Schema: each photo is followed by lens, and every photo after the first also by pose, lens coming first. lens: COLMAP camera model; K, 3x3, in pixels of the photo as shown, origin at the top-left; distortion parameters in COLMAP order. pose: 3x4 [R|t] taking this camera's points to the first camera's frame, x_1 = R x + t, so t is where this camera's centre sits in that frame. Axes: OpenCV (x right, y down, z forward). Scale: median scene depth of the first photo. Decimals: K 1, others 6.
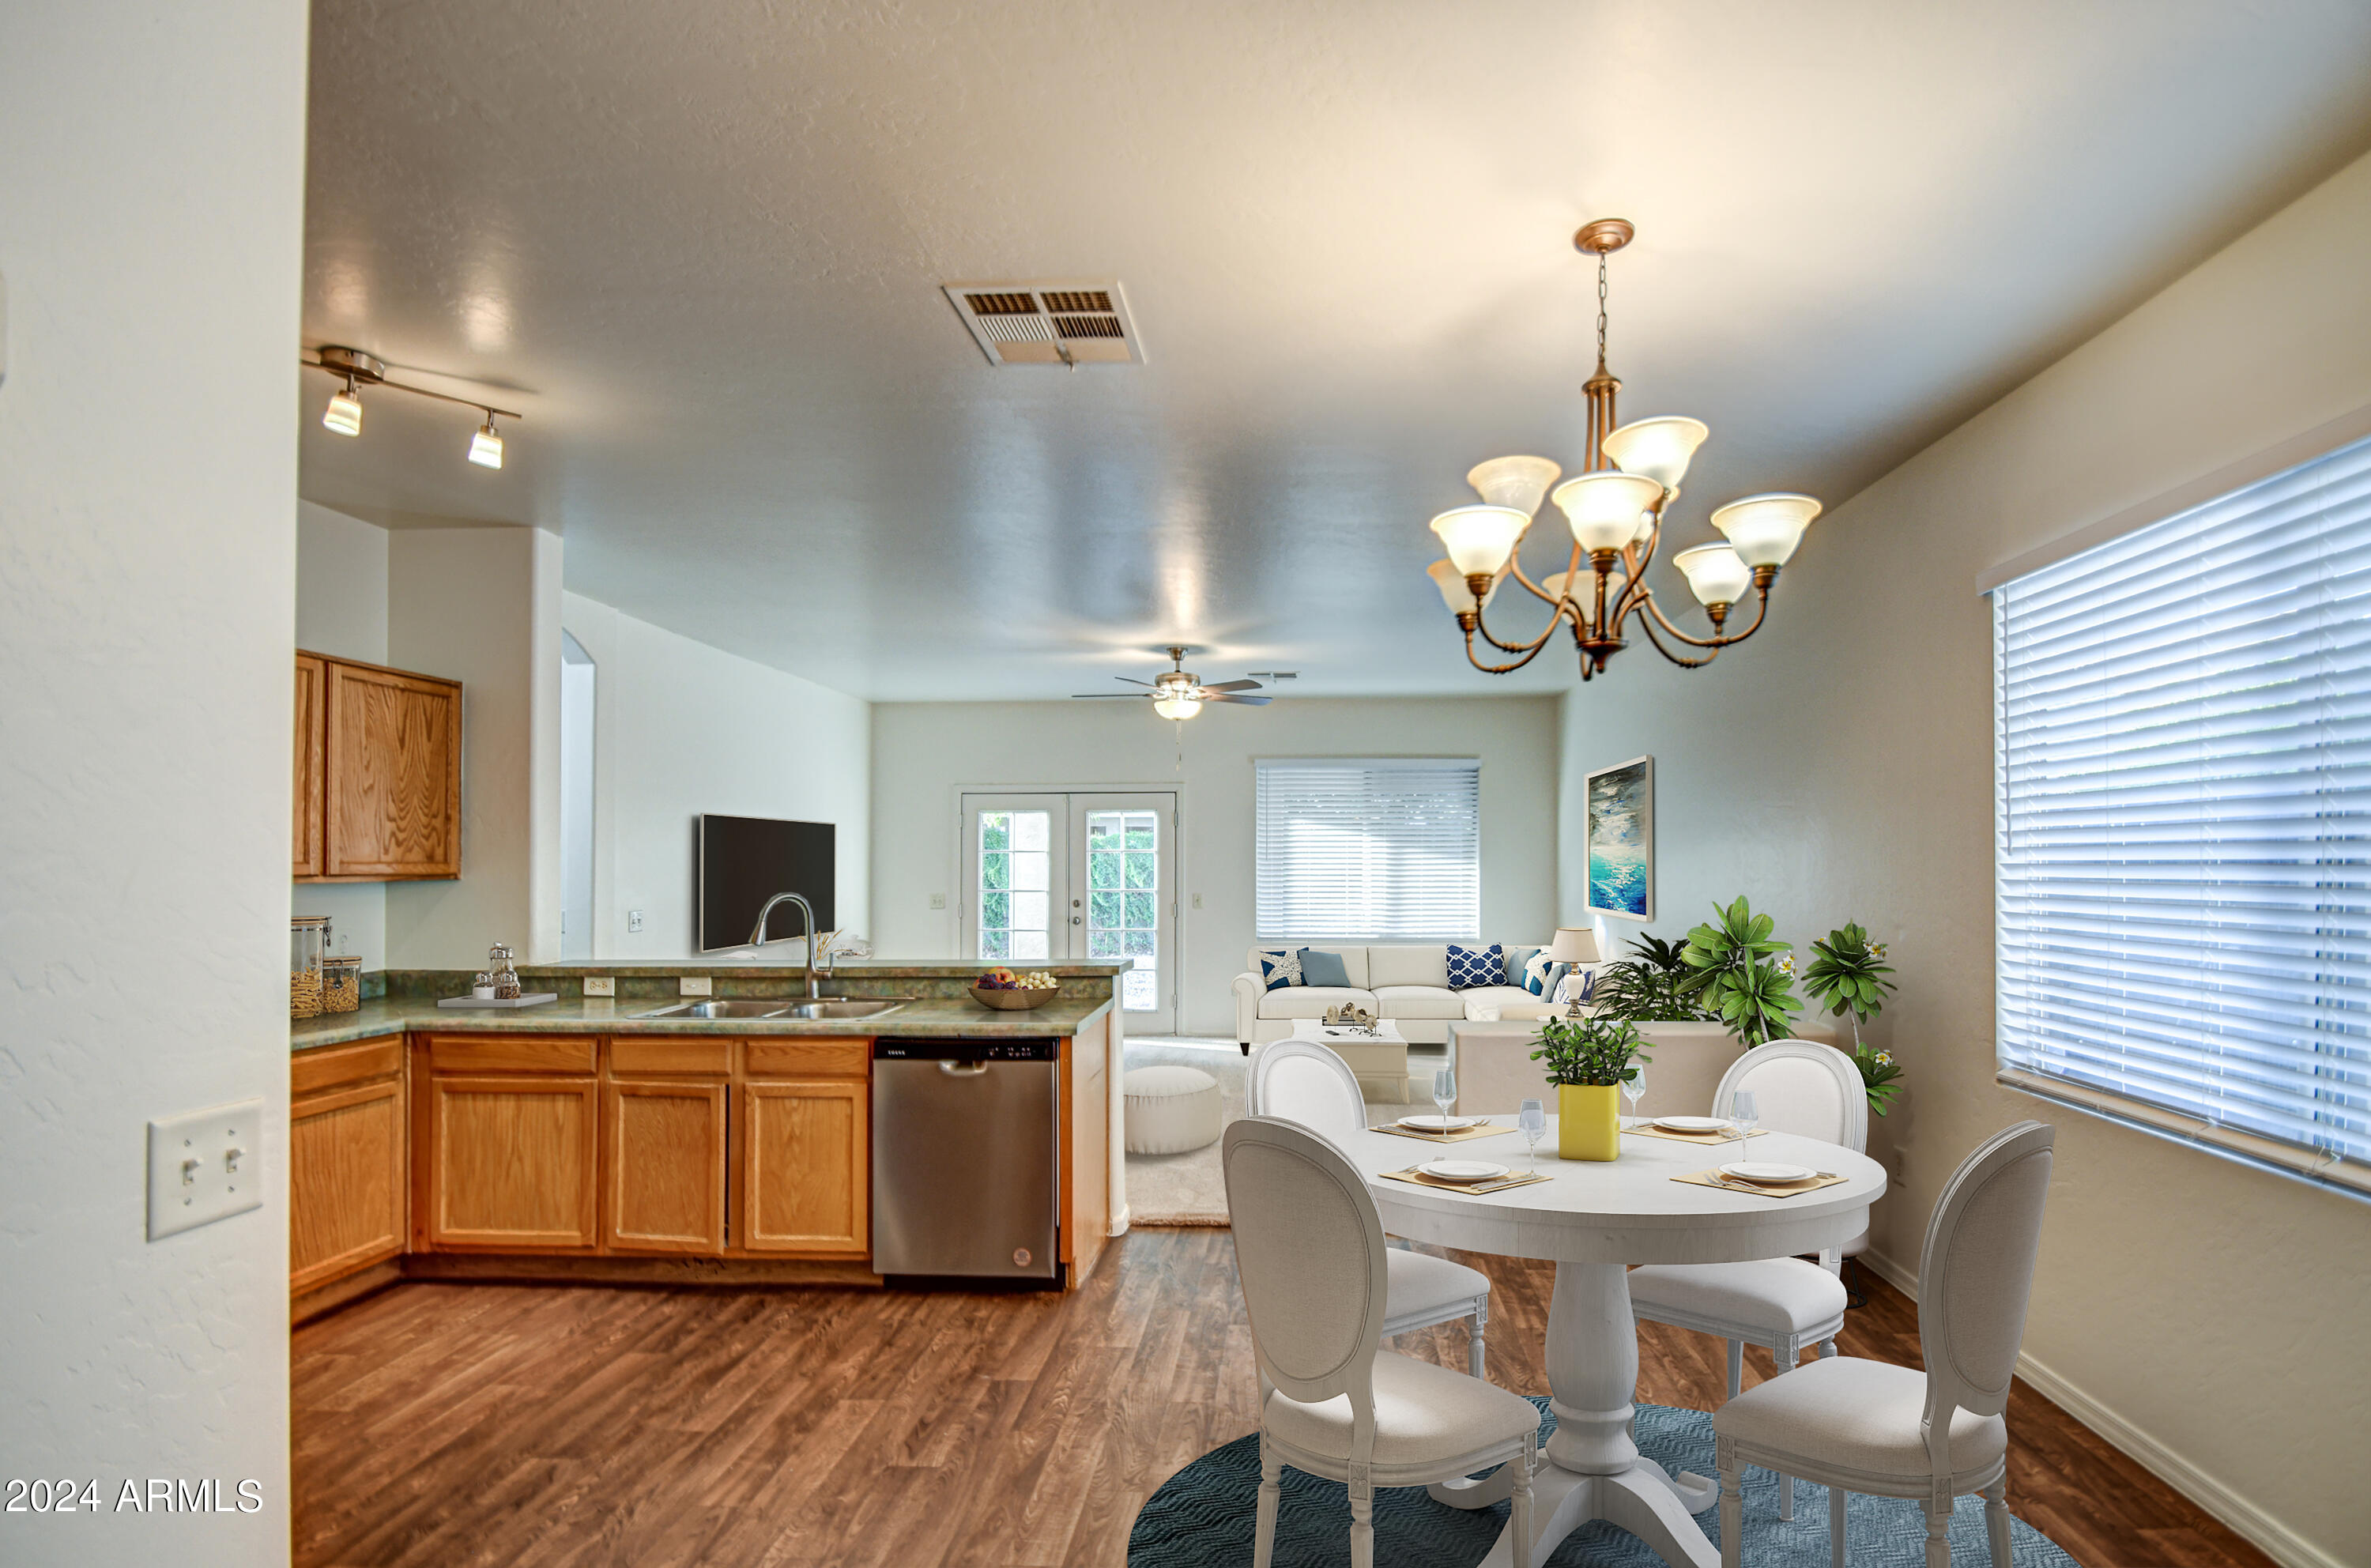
lens RADIAL K [[1067.0, 0, 1259.5], [0, 1067.0, 853.0], [0, 0, 1]] dist [-0.003977, -0.001065]
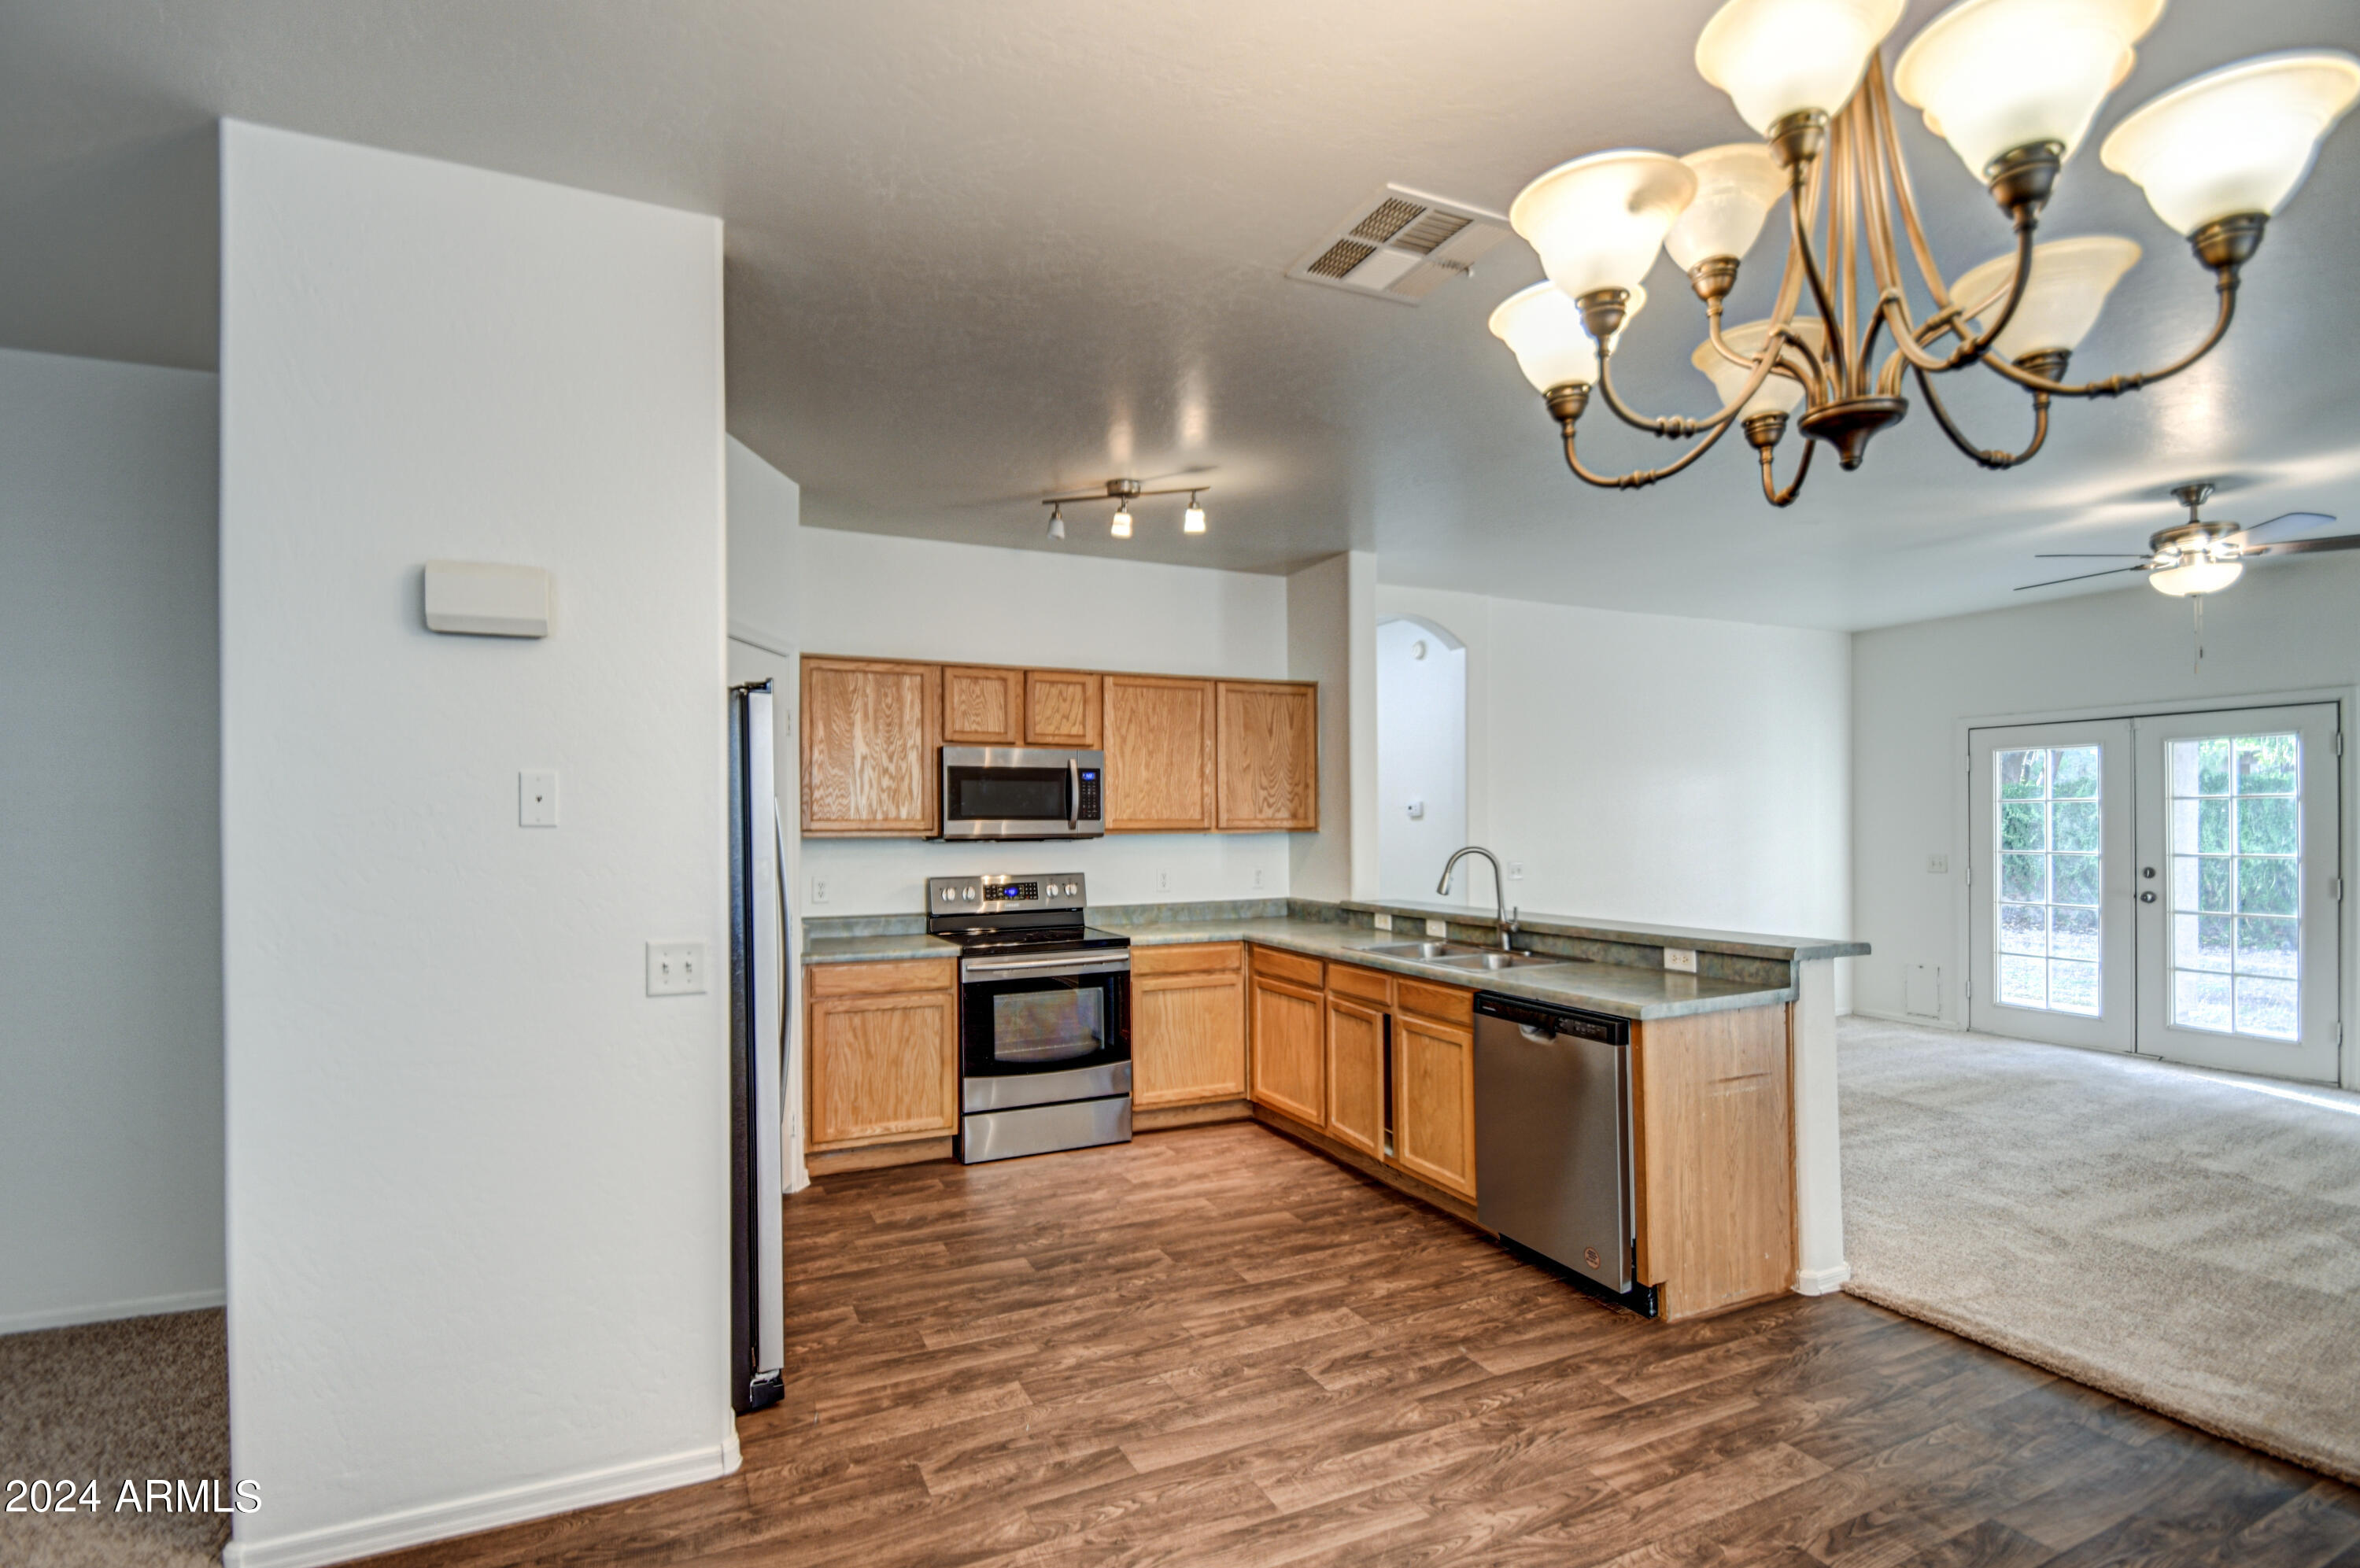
lens RADIAL K [[1063.3, 0, 1162.0], [0, 1063.3, 825.4], [0, 0, 1]] dist [0.000626, -0.009992]
pose [[0.458834, 0.001380, -0.888521, 0.395379], [0.013636, 0.999870, 0.008594, 0.003277], [0.888417, -0.016059, 0.458756, 0.268979]]
